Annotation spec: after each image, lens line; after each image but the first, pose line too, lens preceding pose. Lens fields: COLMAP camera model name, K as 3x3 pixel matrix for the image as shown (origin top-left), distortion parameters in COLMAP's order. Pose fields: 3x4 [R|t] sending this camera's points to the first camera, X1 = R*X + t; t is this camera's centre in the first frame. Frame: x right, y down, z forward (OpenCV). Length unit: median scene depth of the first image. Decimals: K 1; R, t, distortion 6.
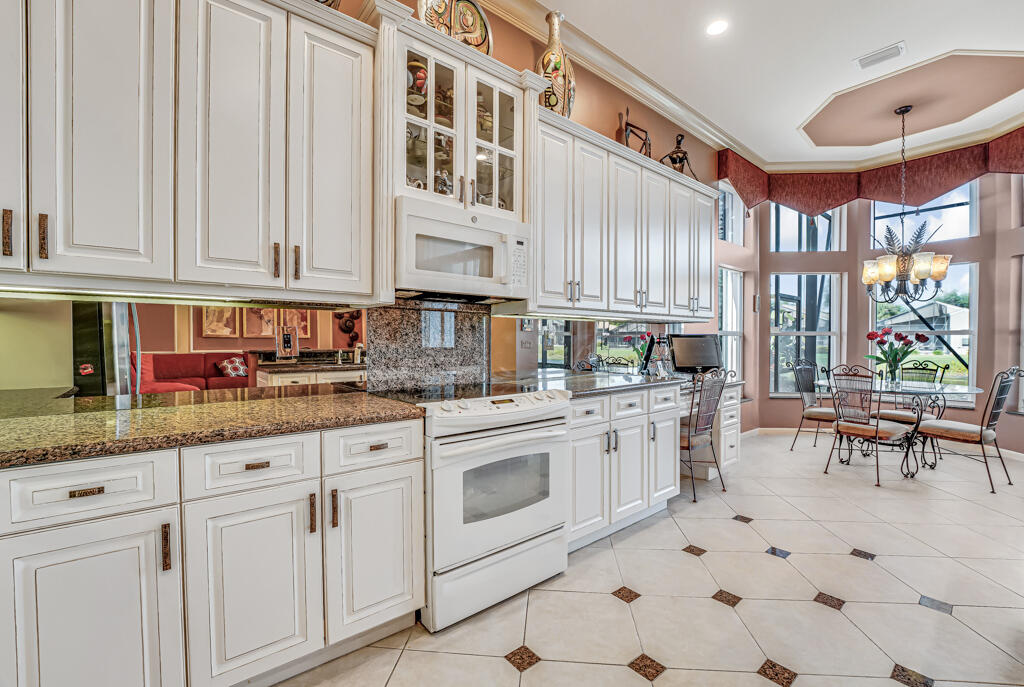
lens RADIAL K [[434.1, 0, 519.8], [0, 434.1, 344.7], [0, 0, 1]] dist [-0.028513, 0.000806]
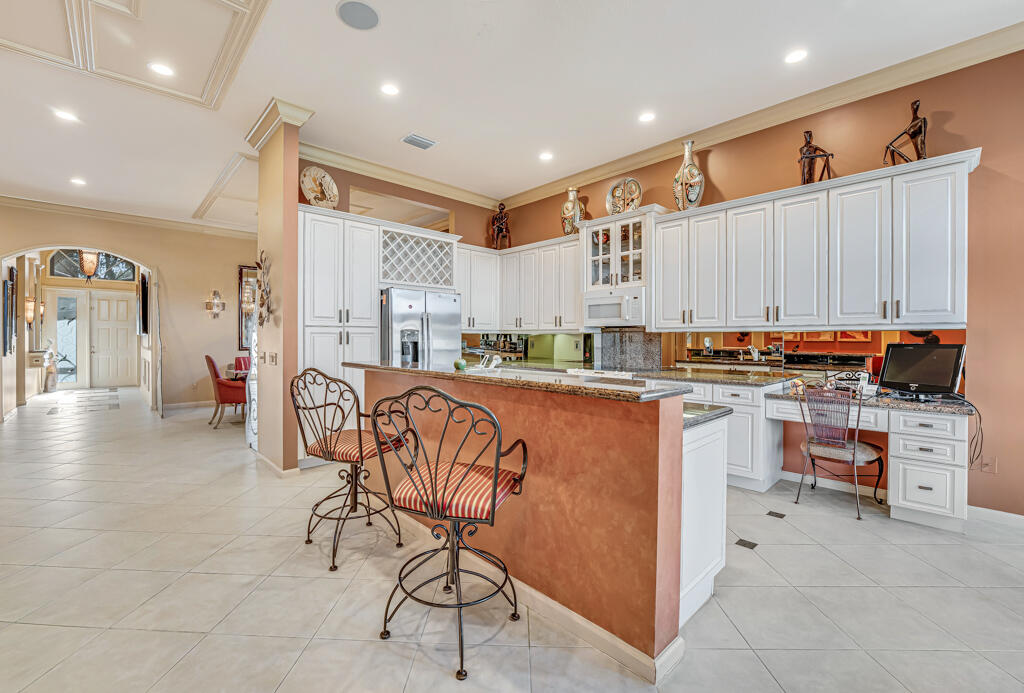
lens RADIAL K [[426.6, 0, 504.1], [0, 426.6, 343.0], [0, 0, 1]] dist [-0.018617, -0.001466]
pose [[0.046584, 0.010294, -0.998861, 1.929967], [-0.013980, 0.999856, 0.009652, -0.039289], [0.998817, 0.013514, 0.046721, 0.314193]]
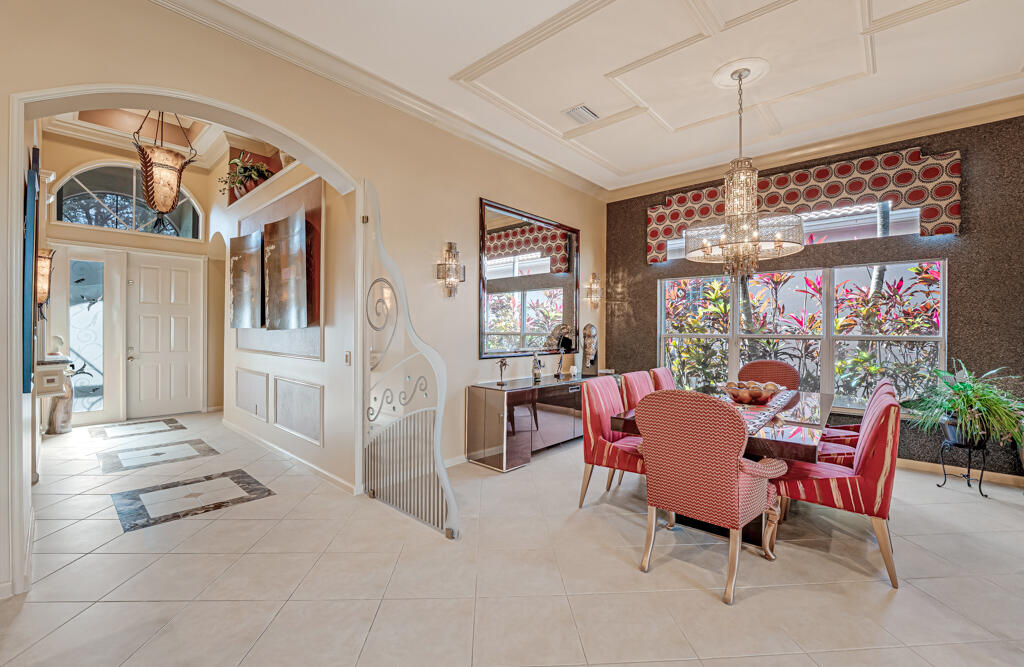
lens RADIAL K [[439.2, 0, 490.1], [0, 439.2, 327.5], [0, 0, 1]] dist [-0.016716, -0.000026]
pose [[0.086740, -0.001675, -0.996230, 0.169005], [-0.017051, 0.999850, -0.003166, -0.049480], [0.996085, 0.017261, 0.086699, -1.826327]]
